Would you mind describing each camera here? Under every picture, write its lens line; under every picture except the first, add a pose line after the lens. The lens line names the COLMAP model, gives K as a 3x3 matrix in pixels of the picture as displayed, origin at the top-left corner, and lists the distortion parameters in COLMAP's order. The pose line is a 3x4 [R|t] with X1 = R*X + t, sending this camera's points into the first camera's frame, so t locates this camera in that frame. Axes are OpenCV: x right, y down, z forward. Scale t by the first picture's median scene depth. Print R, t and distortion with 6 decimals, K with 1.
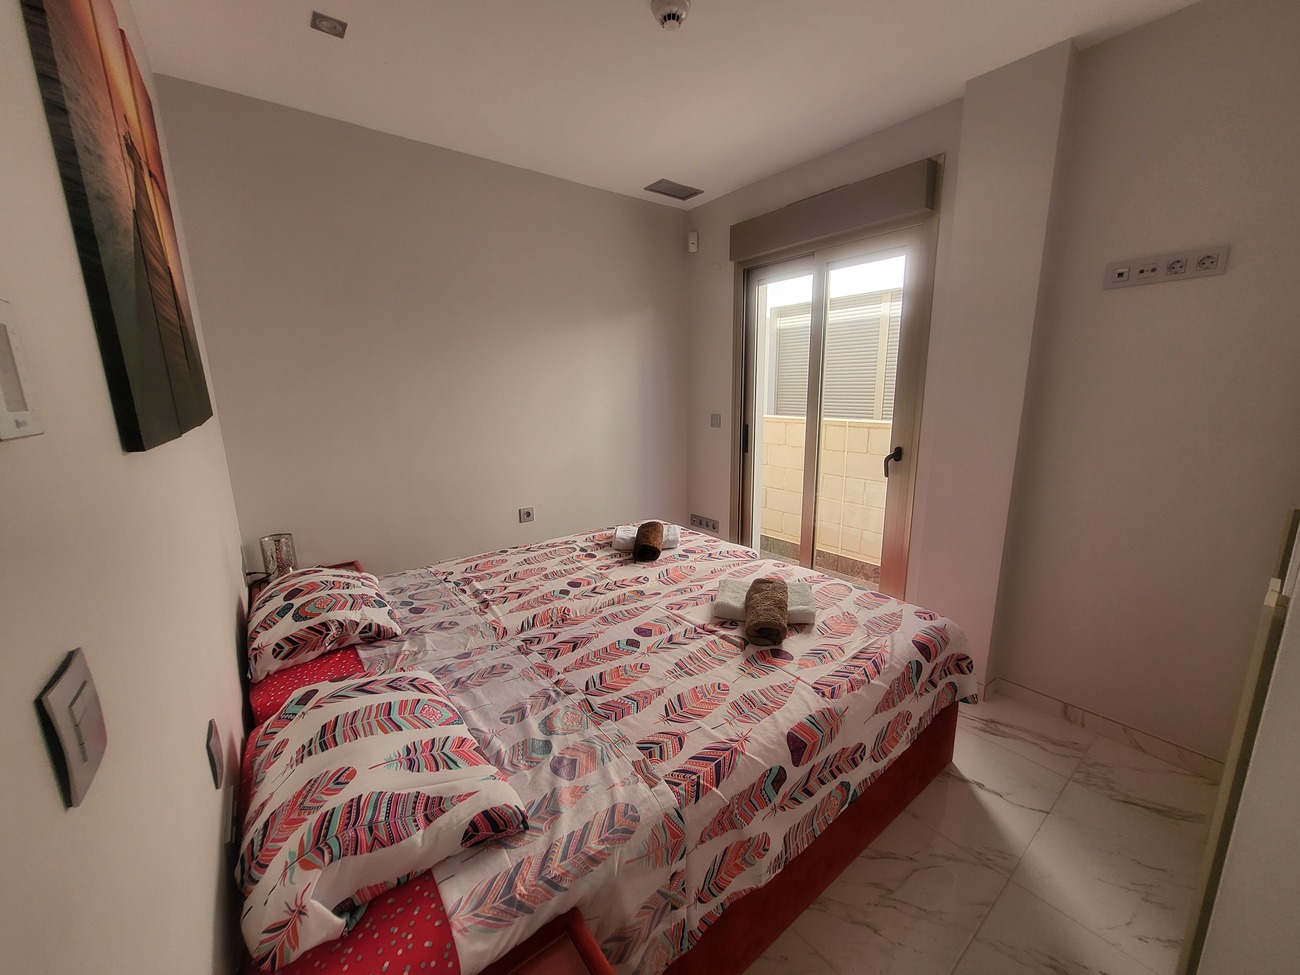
lens RADIAL K [[505.8, 0, 655.2], [0, 505.8, 491.0], [0, 0, 1]] dist [-0.000283, 0.000203]
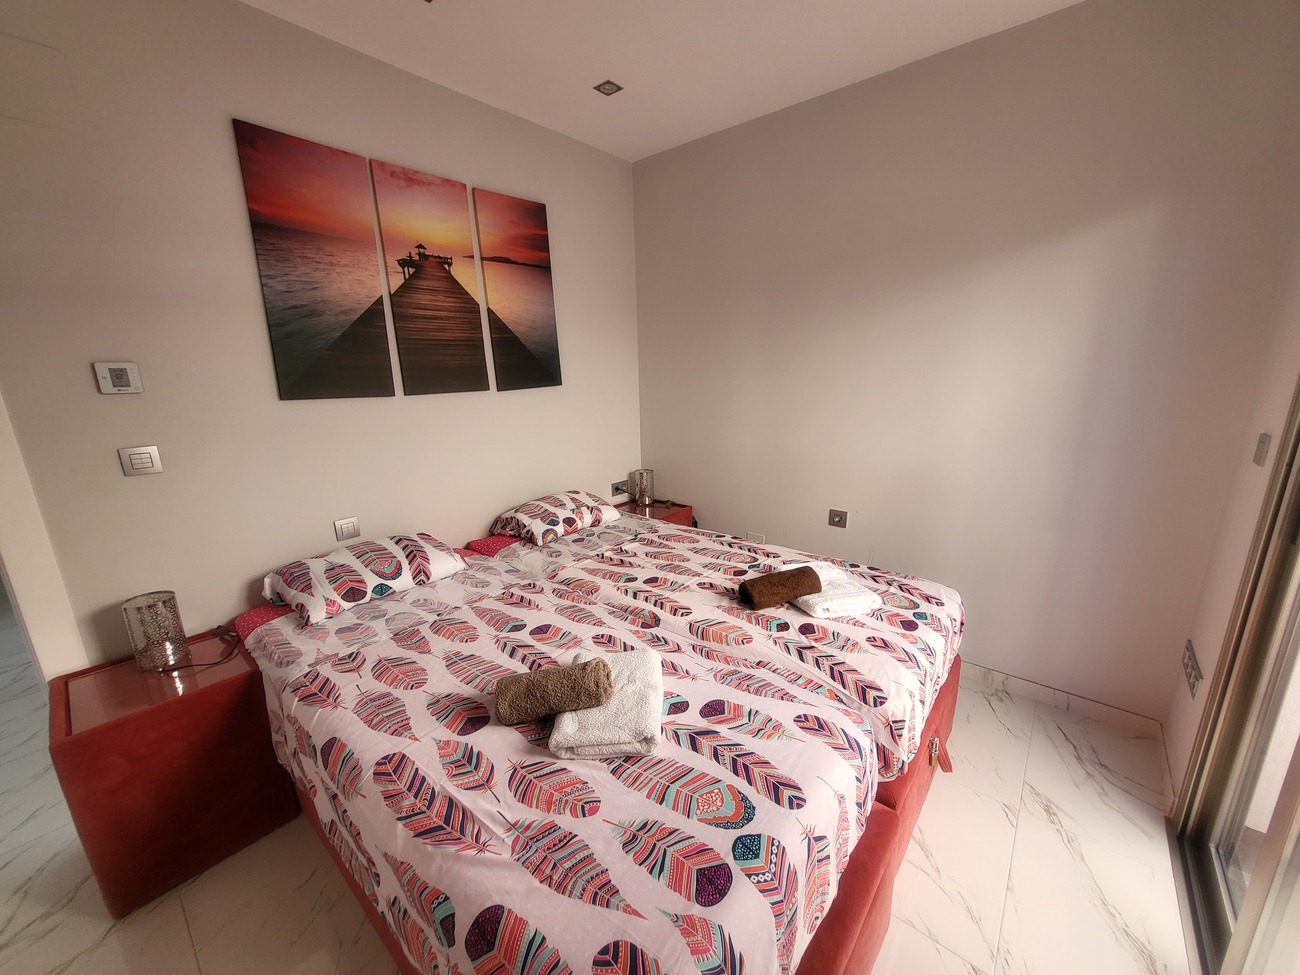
lens RADIAL K [[505.8, 0, 655.2], [0, 505.8, 491.0], [0, 0, 1]] dist [-0.000283, 0.000203]
pose [[0.212754, 0.243092, -0.946384, 0.817274], [-0.181535, 0.961529, 0.206172, -0.203289], [0.960094, 0.127938, 0.248698, 0.870830]]
